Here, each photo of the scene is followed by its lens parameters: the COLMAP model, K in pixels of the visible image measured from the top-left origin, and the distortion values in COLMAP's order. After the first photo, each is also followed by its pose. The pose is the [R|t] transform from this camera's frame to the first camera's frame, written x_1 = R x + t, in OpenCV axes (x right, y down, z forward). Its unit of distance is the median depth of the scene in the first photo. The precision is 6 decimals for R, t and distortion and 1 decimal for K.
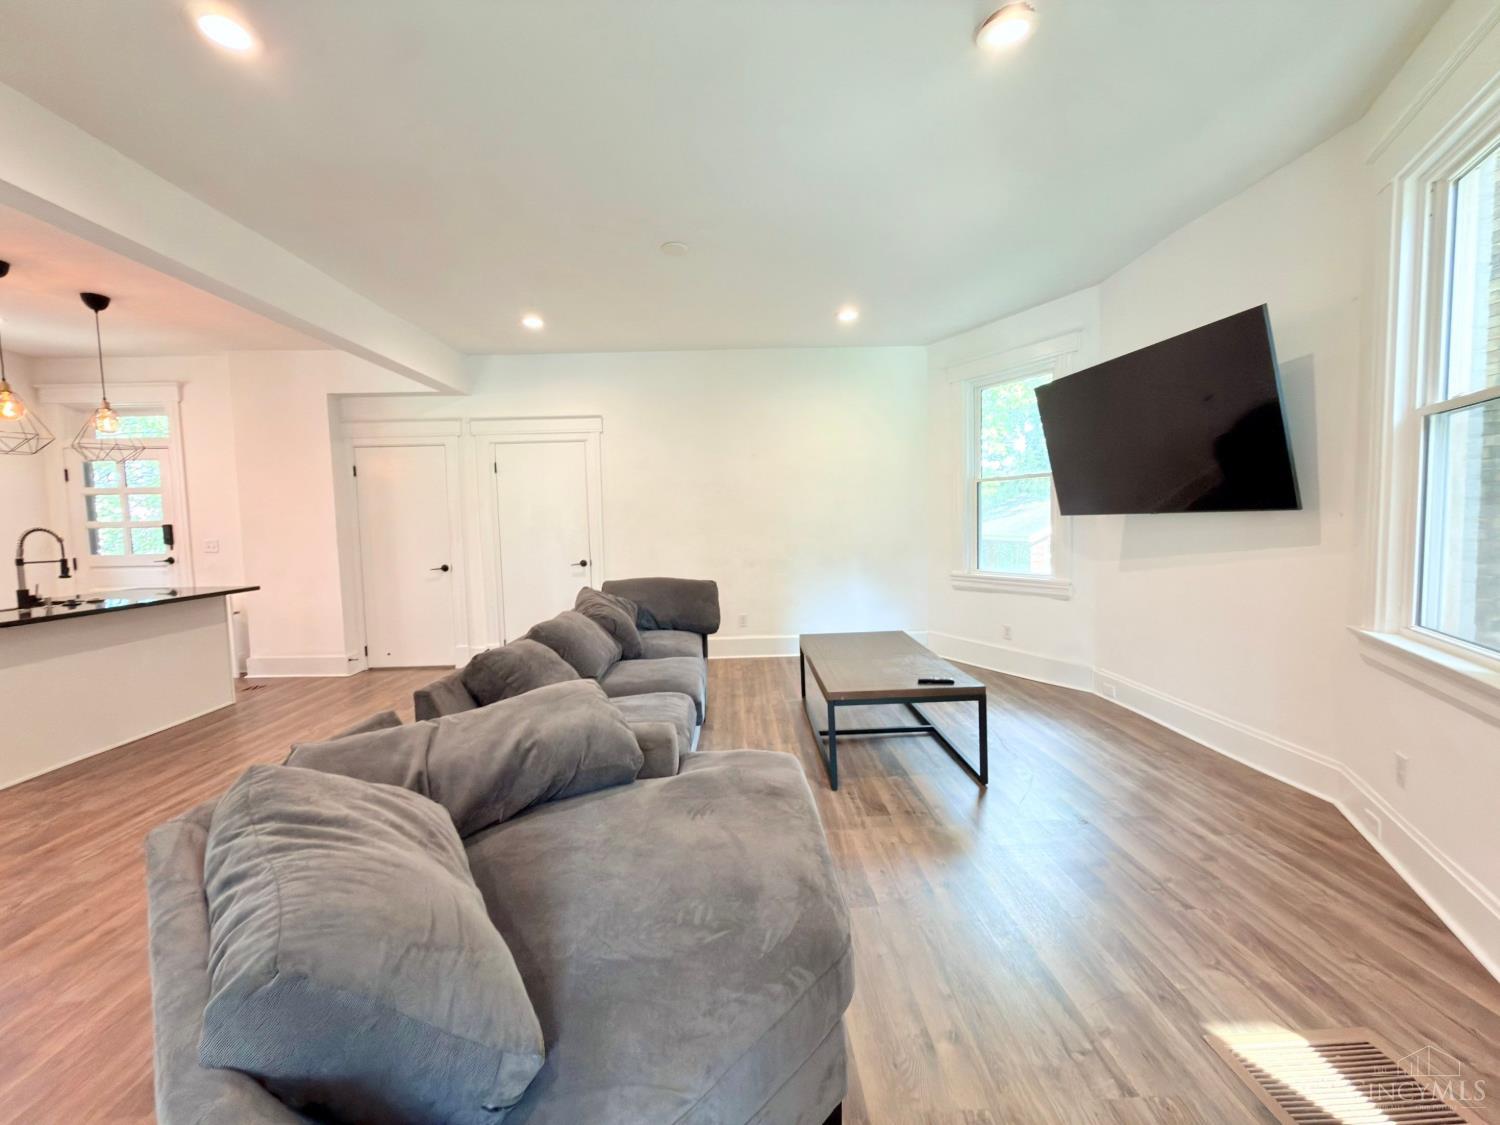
lens RADIAL K [[598.3, 0, 751.3], [0, 598.3, 555.2], [0, 0, 1]] dist [0.001257, 0.000068]
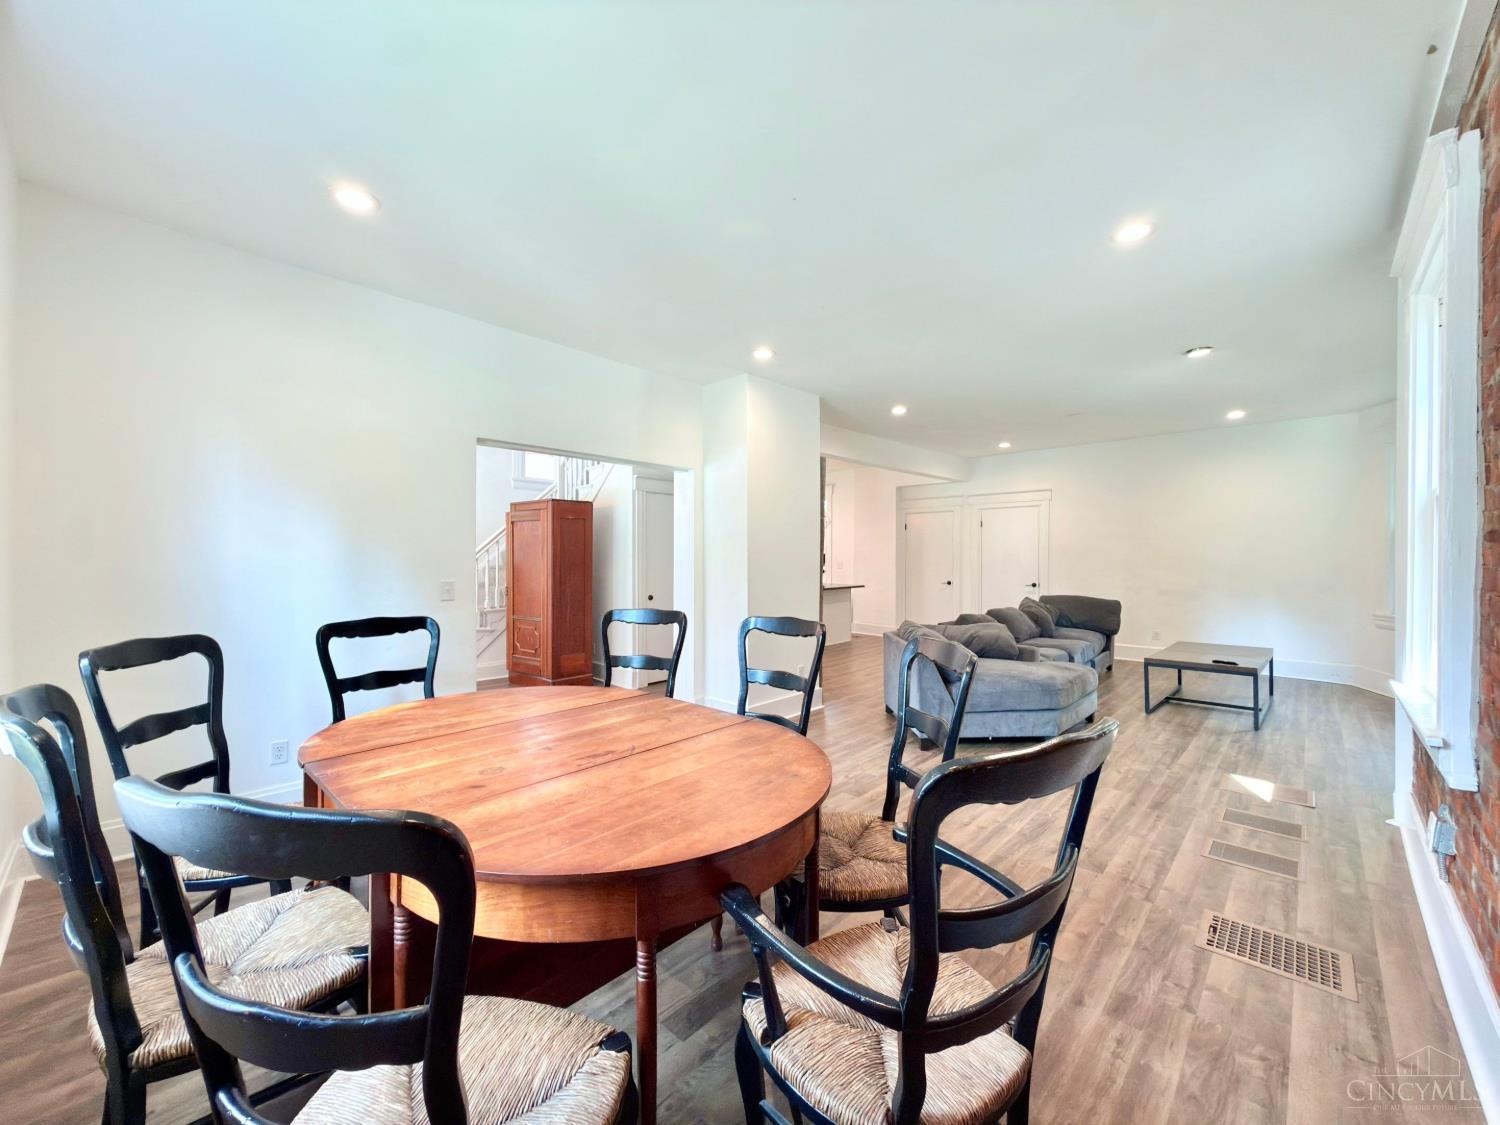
lens RADIAL K [[598.3, 0, 751.3], [0, 598.3, 555.2], [0, 0, 1]] dist [0.001257, 0.000068]
pose [[0.702944, 0.026716, -0.710744, 0.361819], [-0.064397, 0.997581, -0.026193, 0.027469], [0.708324, 0.064182, 0.702963, -0.722032]]
